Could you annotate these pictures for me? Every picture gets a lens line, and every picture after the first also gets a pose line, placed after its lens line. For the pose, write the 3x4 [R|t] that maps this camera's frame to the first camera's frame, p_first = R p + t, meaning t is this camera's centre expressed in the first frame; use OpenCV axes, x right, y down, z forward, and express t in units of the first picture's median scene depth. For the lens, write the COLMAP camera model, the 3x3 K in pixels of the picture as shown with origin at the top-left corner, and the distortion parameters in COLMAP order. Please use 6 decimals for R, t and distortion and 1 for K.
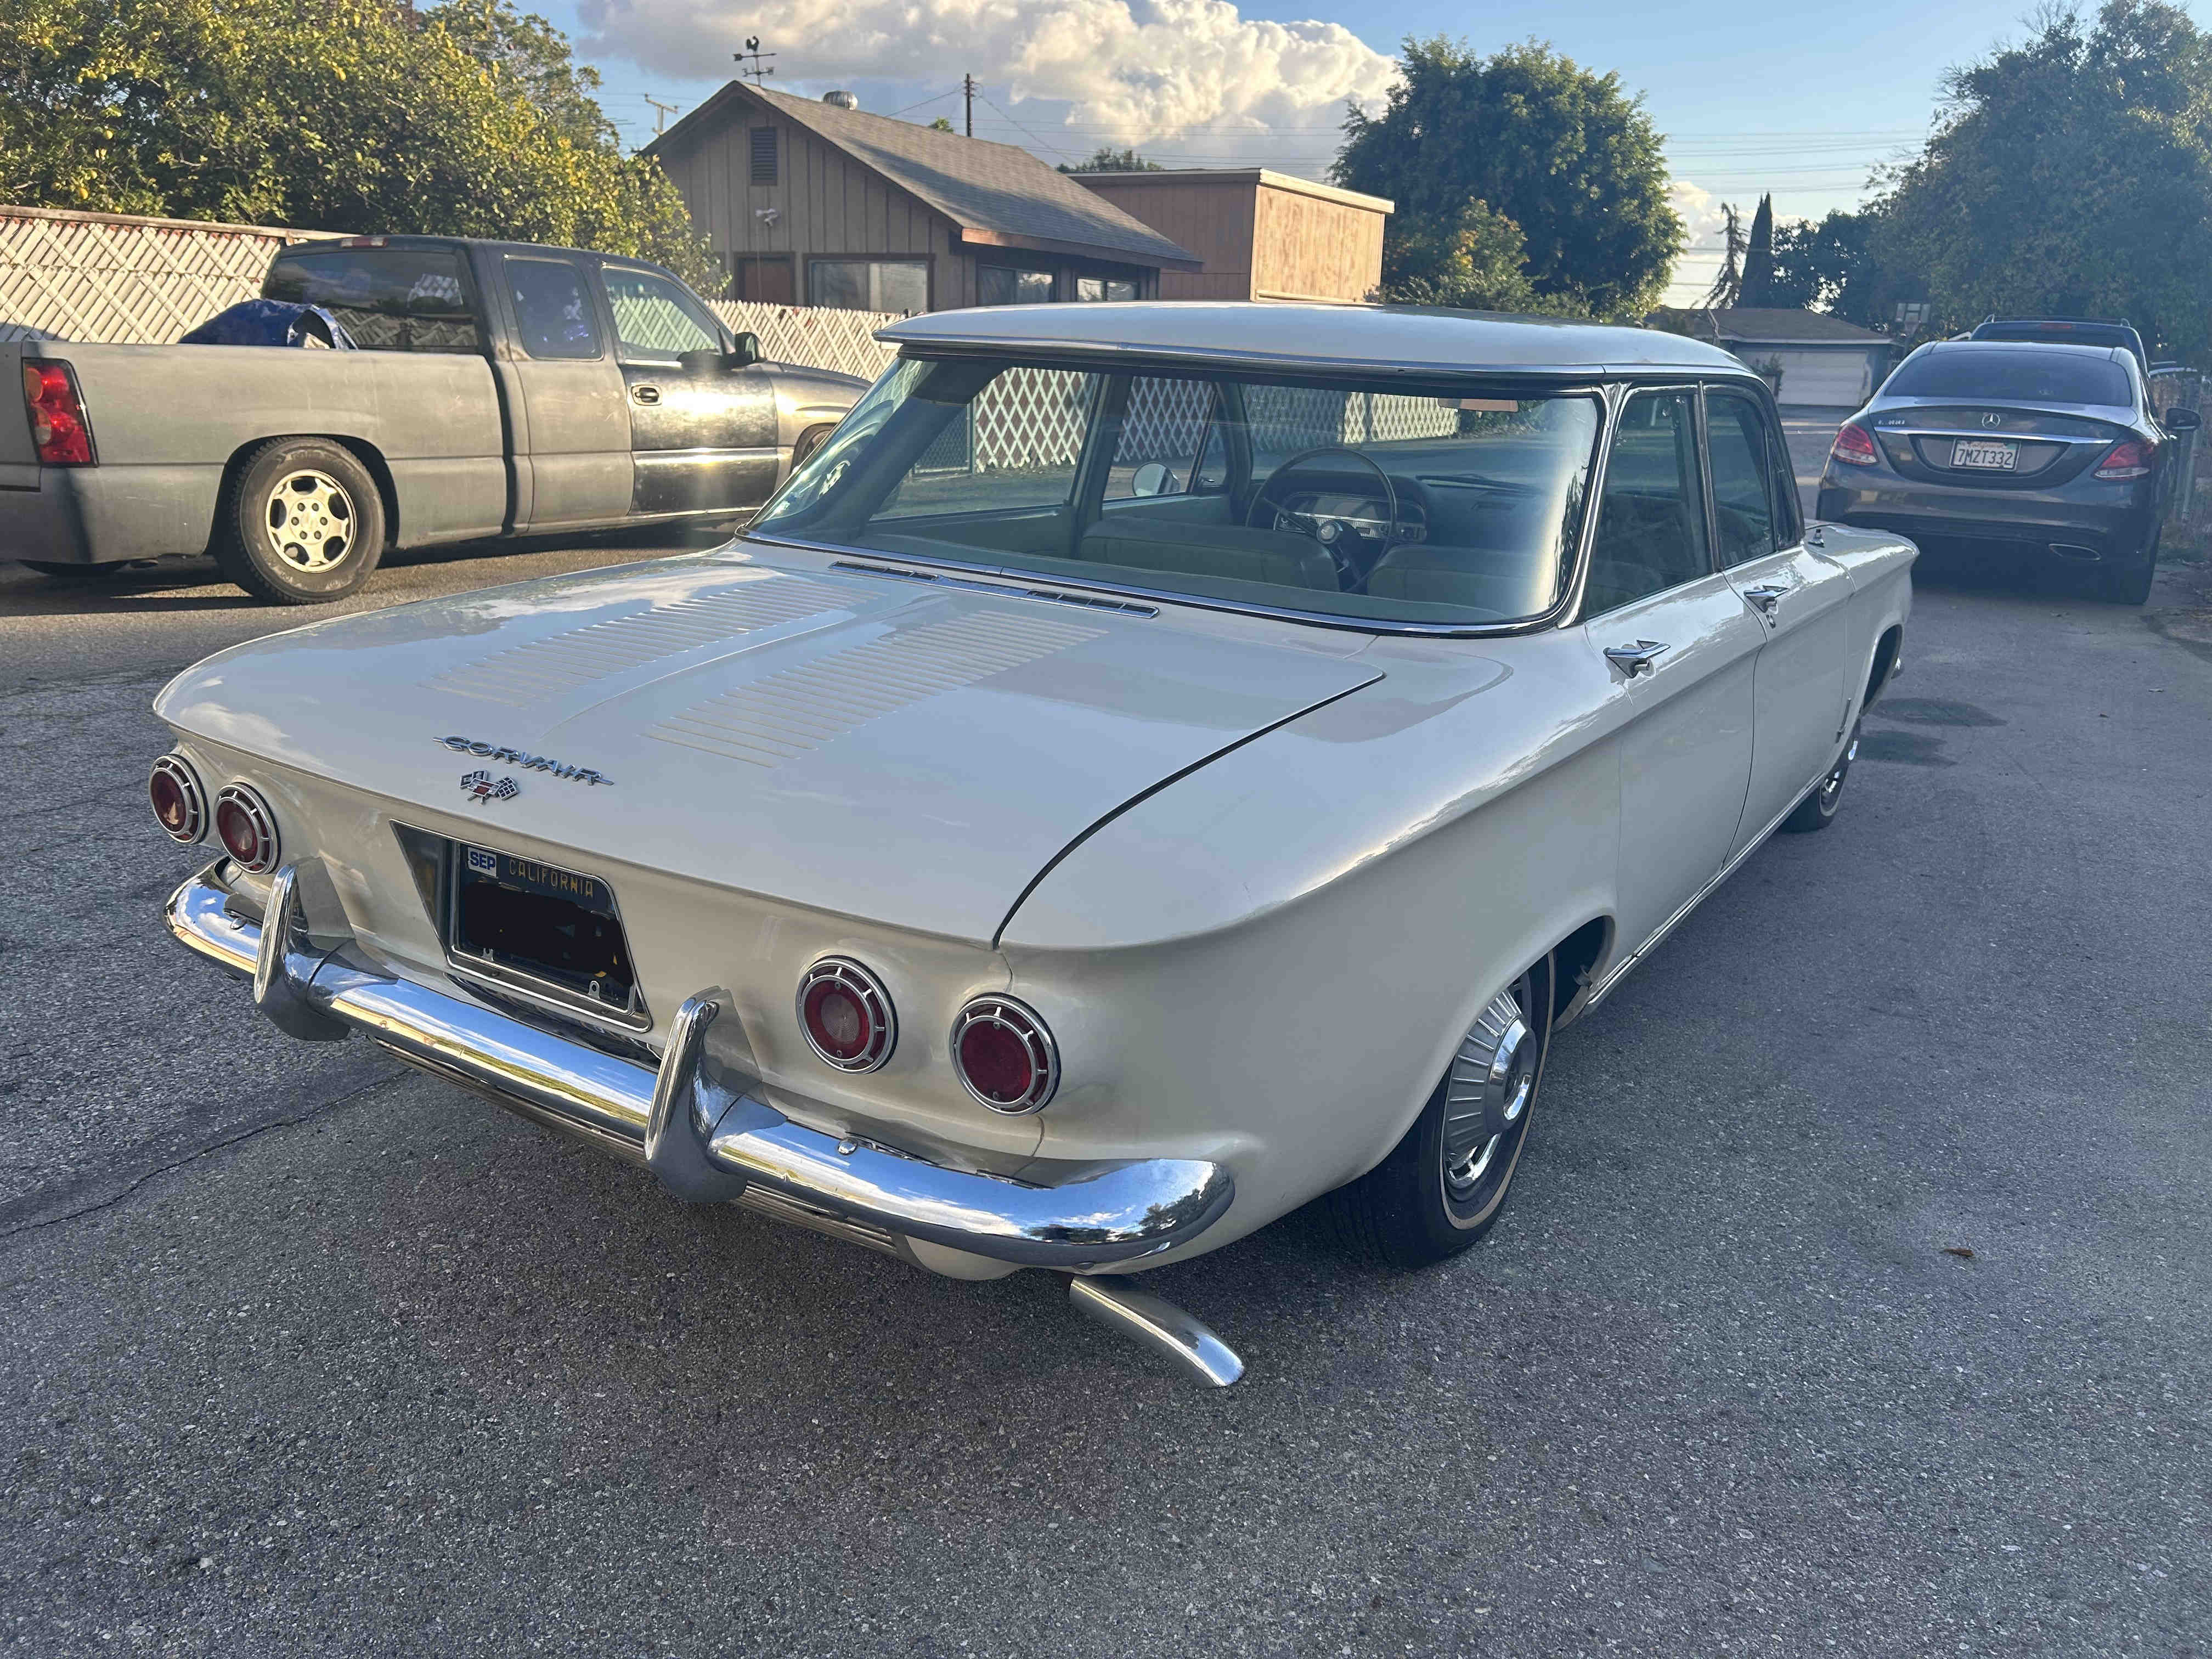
lens RADIAL K [[1654.2, 0, 1114.6], [0, 1654.2, 827.7], [0, 0, 1]] dist [-0.000943, -0.000884]
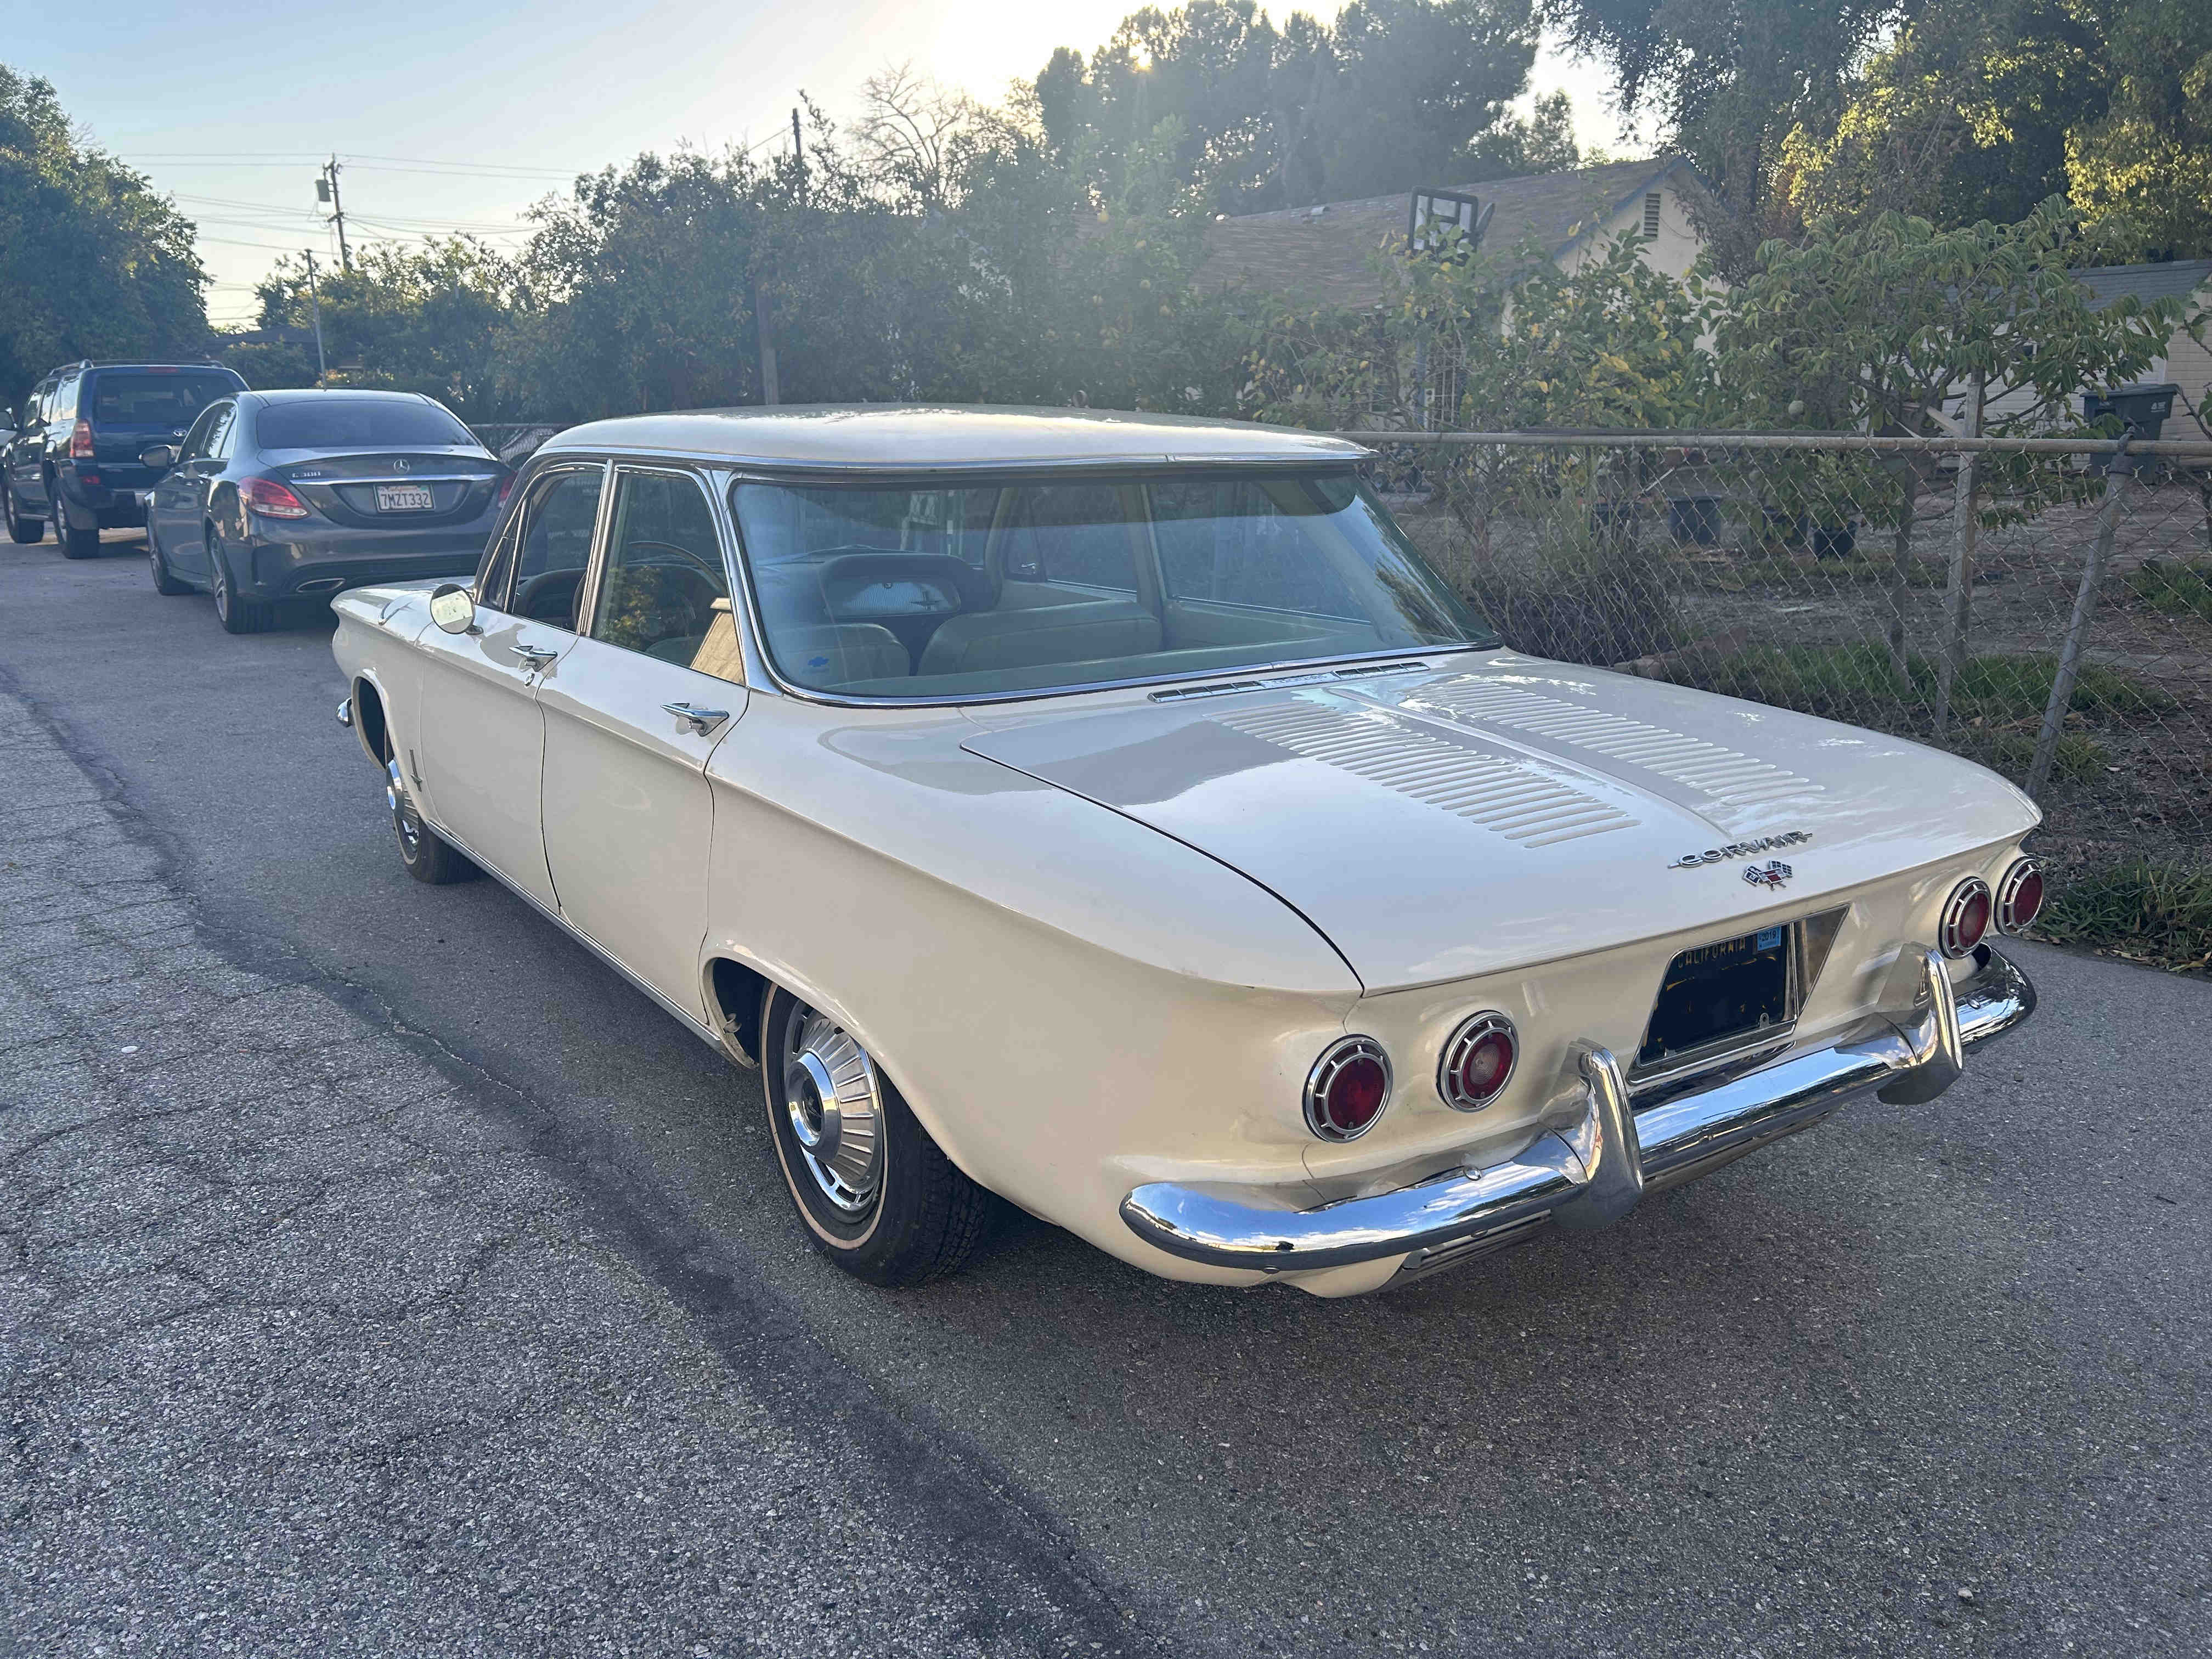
lens RADIAL K [[1654.2, 0, 1114.6], [0, 1654.2, 827.7], [0, 0, 1]] dist [-0.000943, -0.000884]
pose [[0.370208, -0.261698, 0.891325, -1.074448], [0.274944, 0.947377, 0.163959, -0.253372], [-0.887328, 0.184365, 0.422679, 0.635761]]
